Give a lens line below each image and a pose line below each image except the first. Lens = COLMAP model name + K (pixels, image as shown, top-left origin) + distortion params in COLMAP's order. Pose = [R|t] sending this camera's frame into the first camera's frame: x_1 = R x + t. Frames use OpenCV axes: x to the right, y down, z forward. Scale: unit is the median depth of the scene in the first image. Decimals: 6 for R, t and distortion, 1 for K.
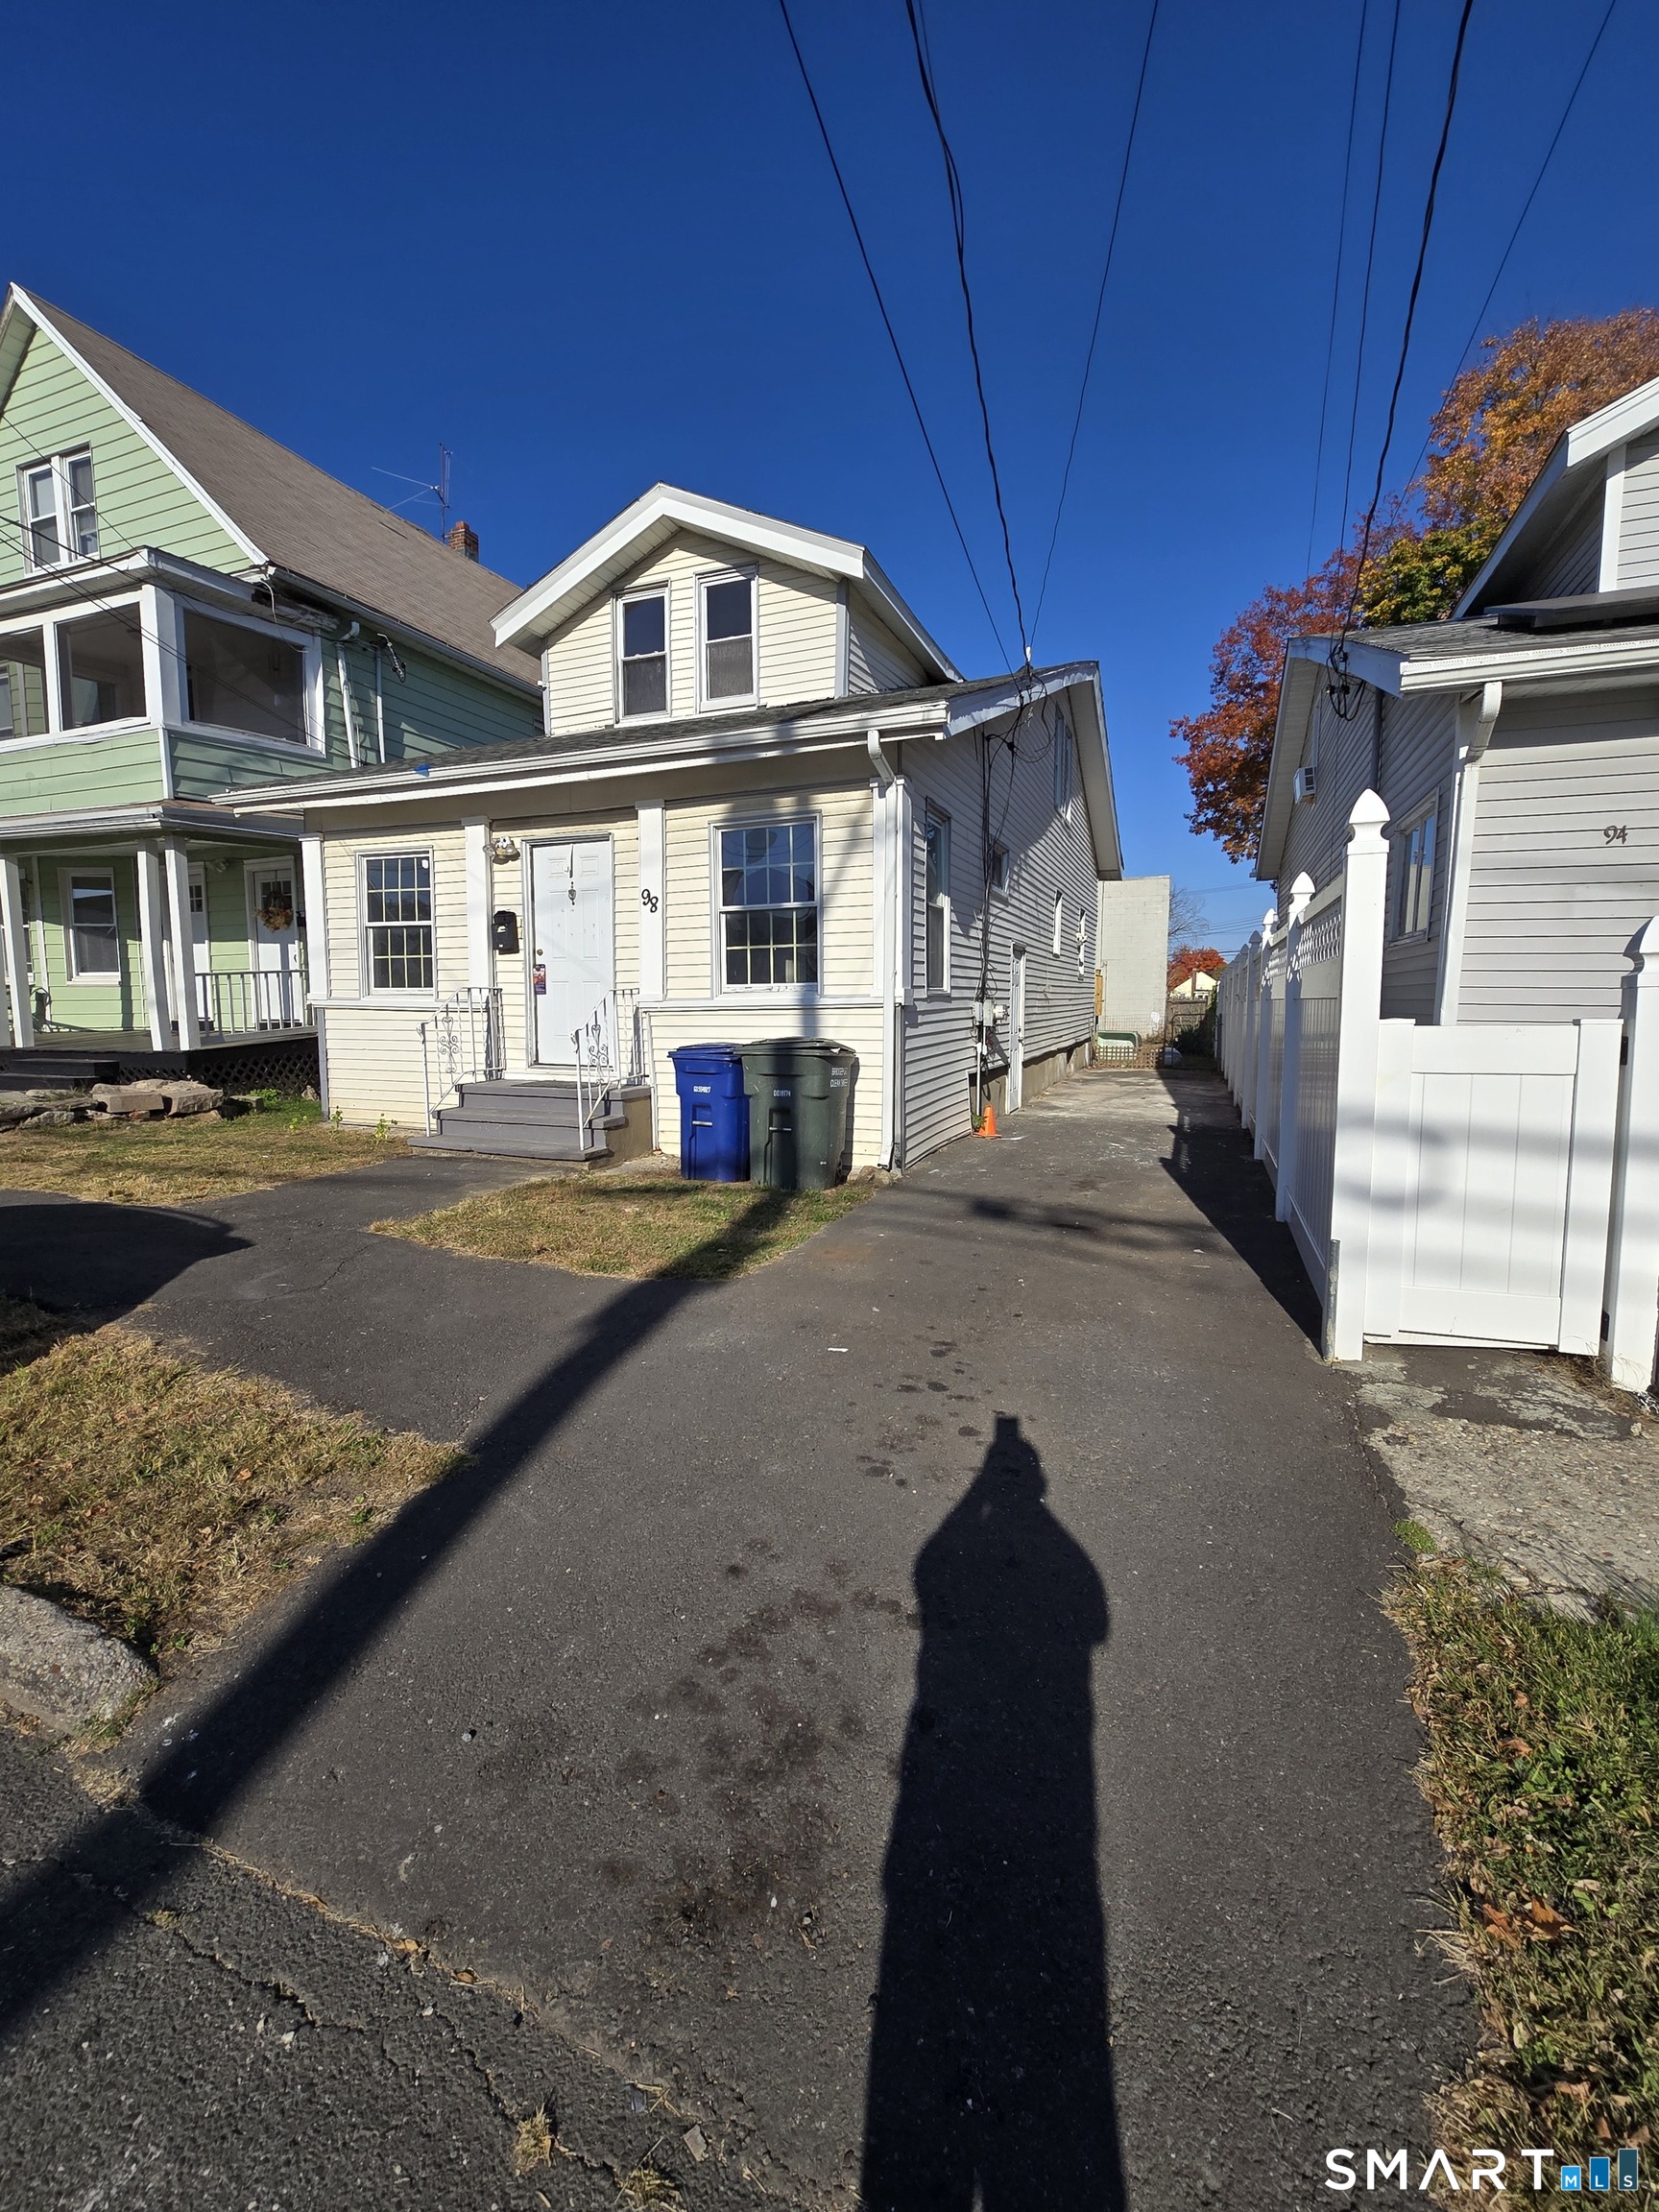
lens RADIAL K [[943.5, 0, 826.7], [0, 943.5, 1100.4], [0, 0, 1]] dist [0.002456, 0.000338]
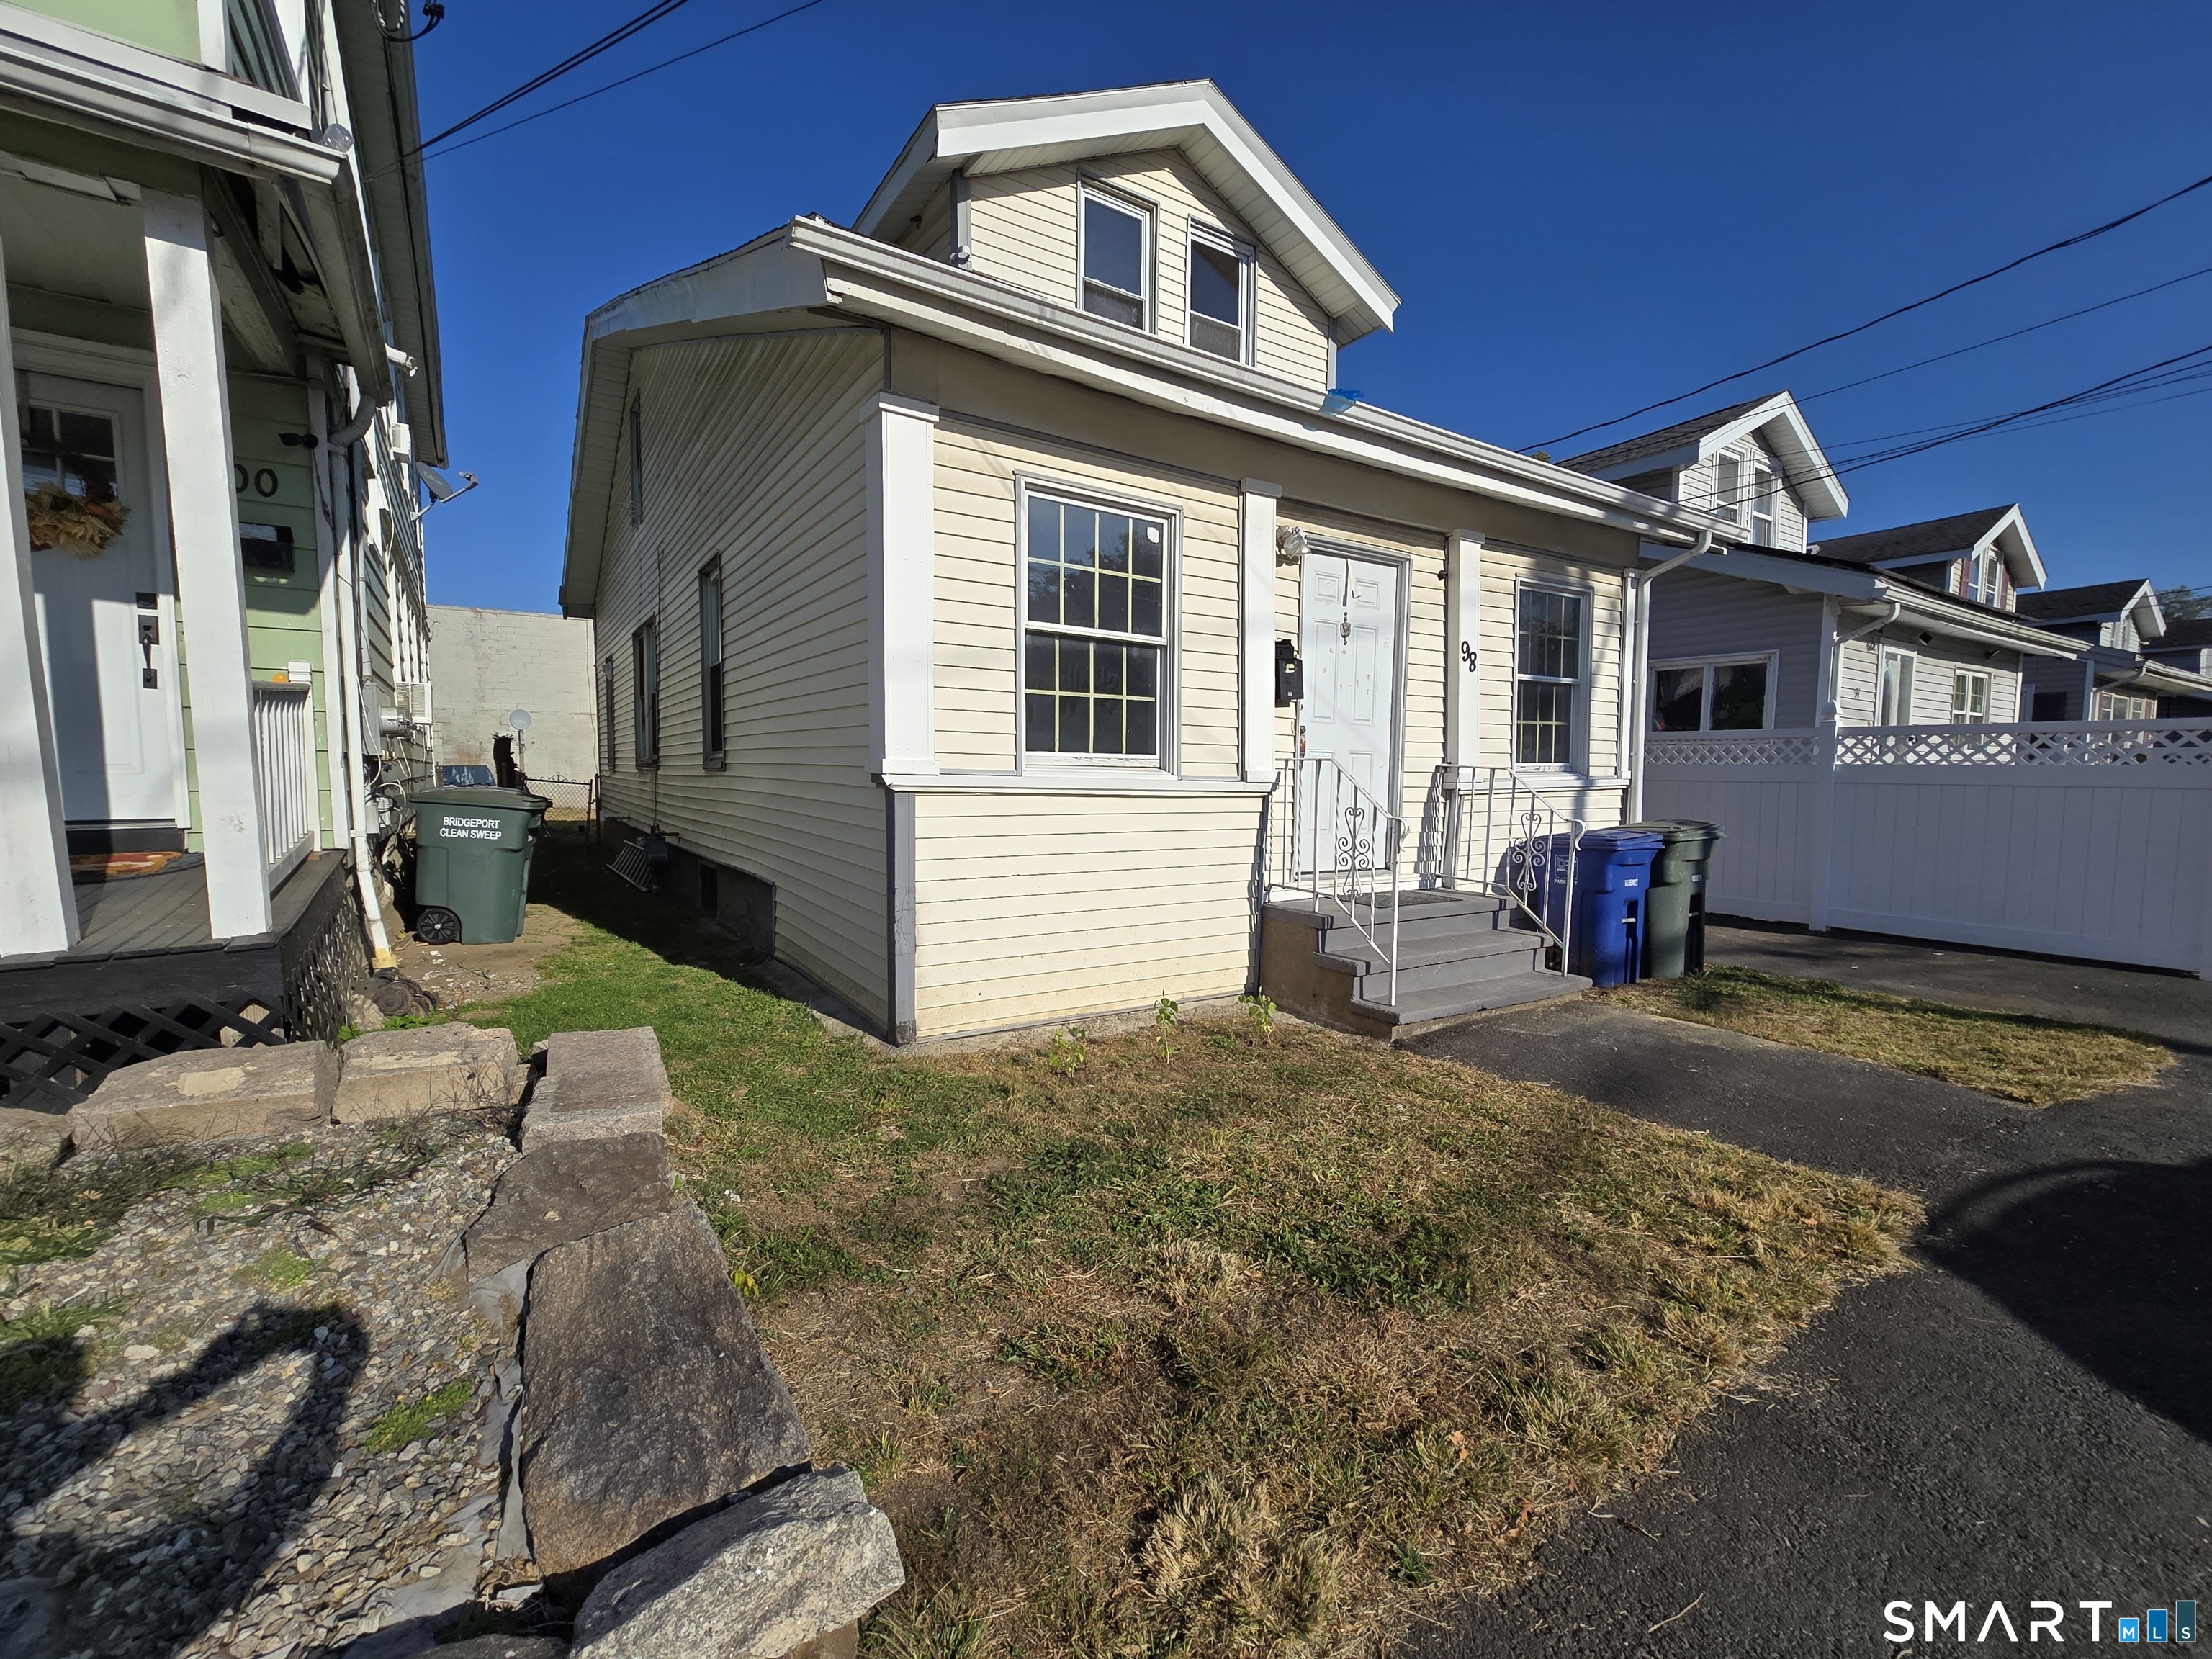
lens RADIAL K [[943.5, 0, 1112.9], [0, 943.5, 835.9], [0, 0, 1]] dist [0.002456, 0.000338]
pose [[0.572017, -0.047817, 0.818847, -0.882769], [0.070277, 0.997485, 0.009156, -0.076043], [-0.817226, 0.052309, 0.573939, 0.686343]]
